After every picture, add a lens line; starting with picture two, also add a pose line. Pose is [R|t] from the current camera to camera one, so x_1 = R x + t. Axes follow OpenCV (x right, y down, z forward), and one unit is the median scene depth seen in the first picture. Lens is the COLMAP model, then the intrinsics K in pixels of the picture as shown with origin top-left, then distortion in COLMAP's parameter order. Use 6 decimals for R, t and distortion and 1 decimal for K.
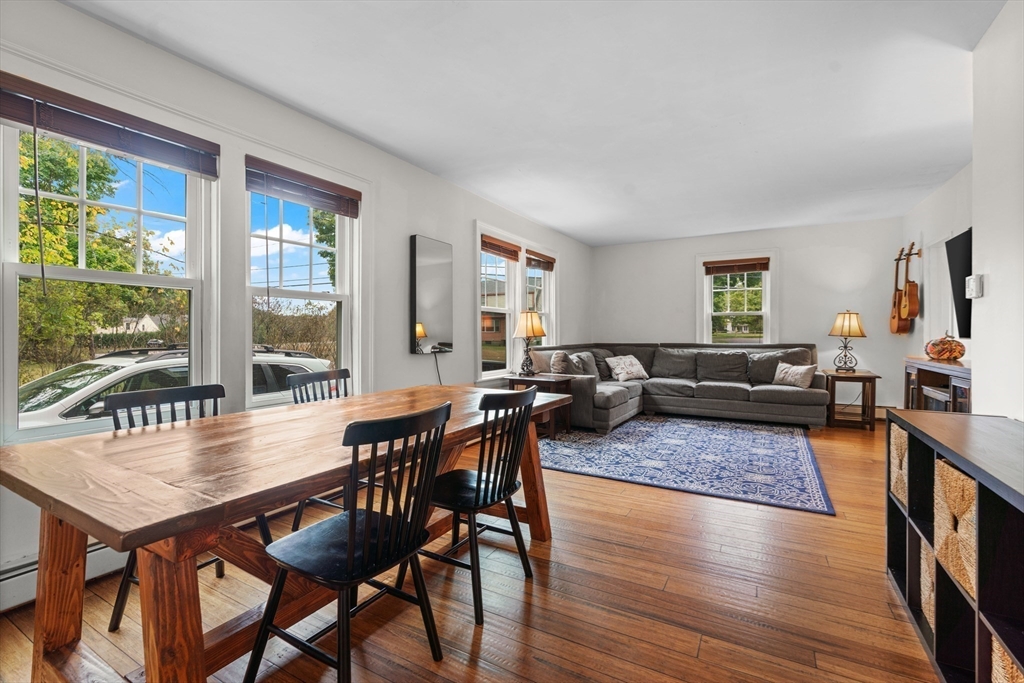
lens RADIAL K [[459.8, 0, 508.0], [0, 459.8, 333.8], [0, 0, 1]] dist [-0.018545, 0.008558]
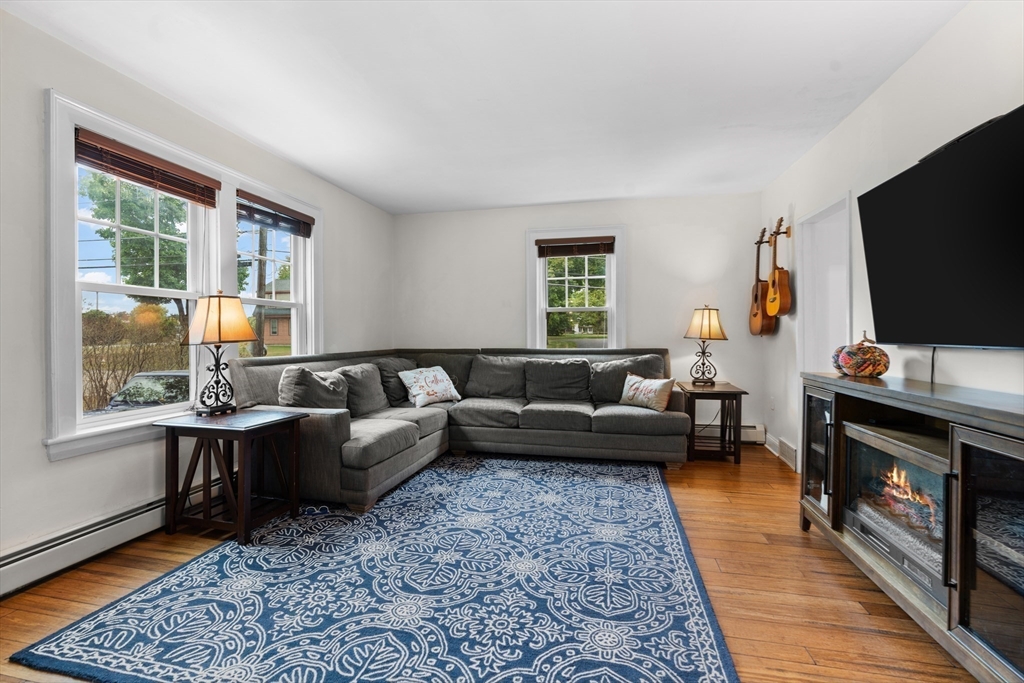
lens RADIAL K [[459.8, 0, 508.0], [0, 459.8, 333.8], [0, 0, 1]] dist [-0.018545, 0.008558]
pose [[0.954843, -0.001246, 0.297109, 0.196507], [0.001712, 0.999998, -0.001308, -0.002776], [-0.297106, 0.001758, 0.954843, 0.364789]]
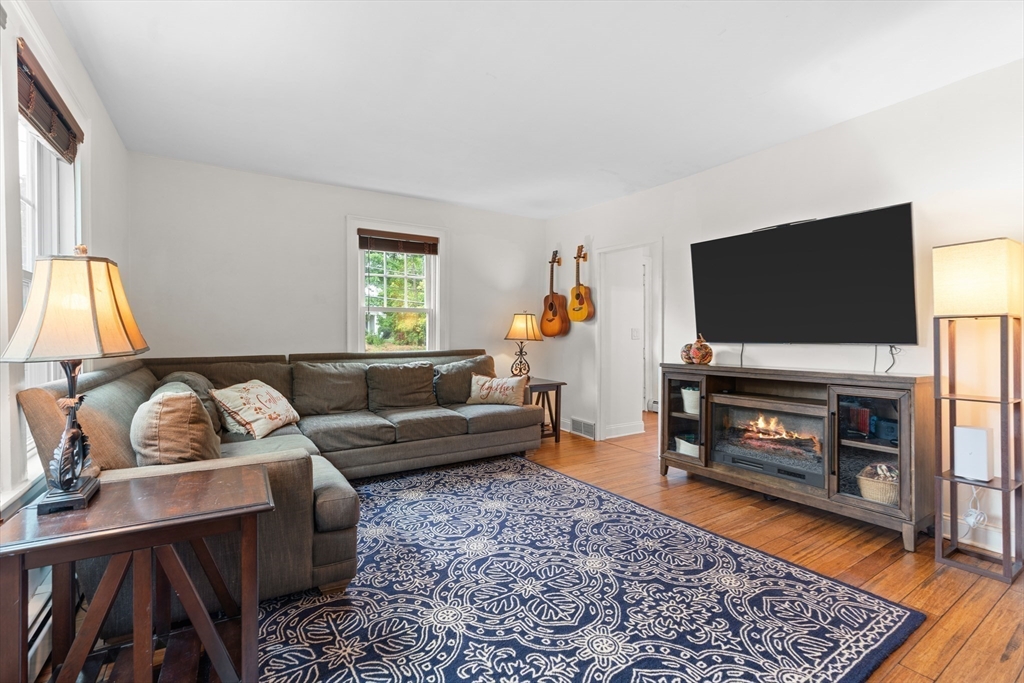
lens RADIAL K [[459.8, 0, 508.0], [0, 459.8, 333.8], [0, 0, 1]] dist [-0.018545, 0.008558]
pose [[0.459913, 0.001656, 0.887962, -0.070670], [0.002613, 0.999991, -0.003218, -0.003686], [-0.887960, 0.003800, 0.459905, 0.625450]]
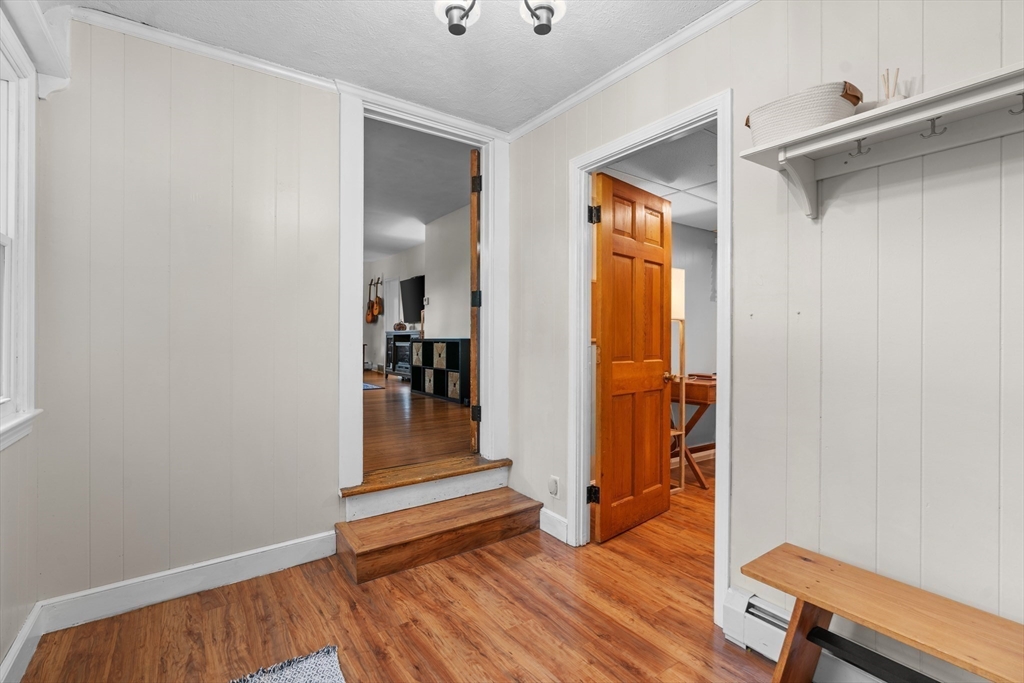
lens RADIAL K [[459.8, 0, 508.0], [0, 459.8, 333.8], [0, 0, 1]] dist [-0.018545, 0.008558]
pose [[0.424528, 0.005186, 0.905400, -0.641982], [0.002977, 0.999970, -0.007123, 0.059172], [-0.905410, 0.005719, 0.424500, -0.340887]]
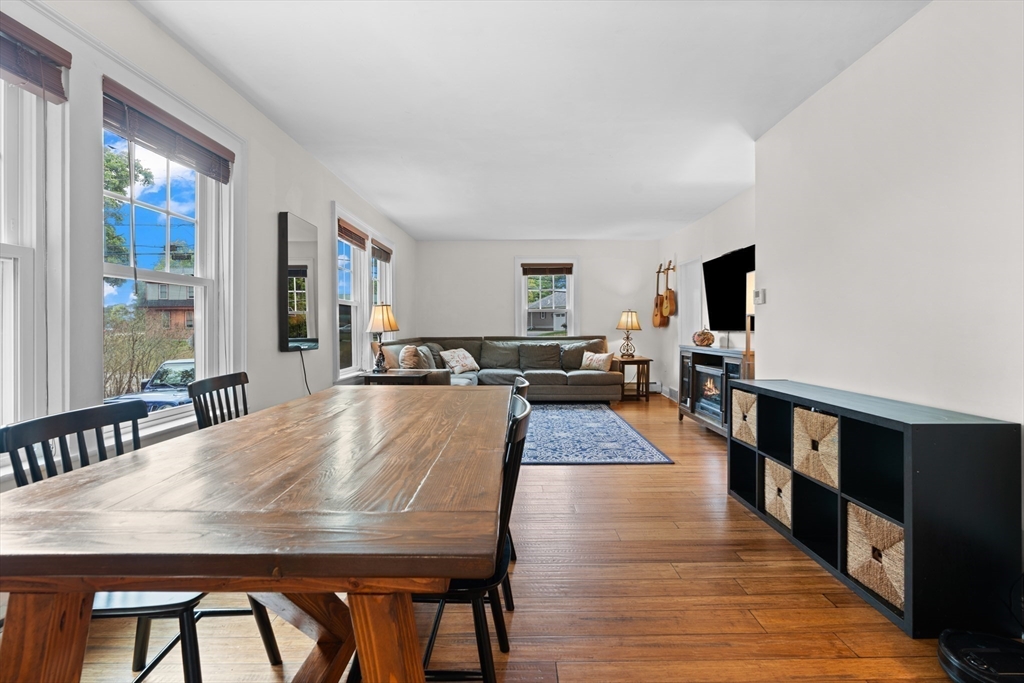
lens RADIAL K [[464.8, 0, 521.2], [0, 464.8, 326.9], [0, 0, 1]] dist [-0.016946, 0.009503]
pose [[0.862931, -0.000908, 0.505322, -0.180867], [0.001907, 0.999997, -0.001460, -0.000528], [-0.505319, 0.002224, 0.862930, 0.027459]]
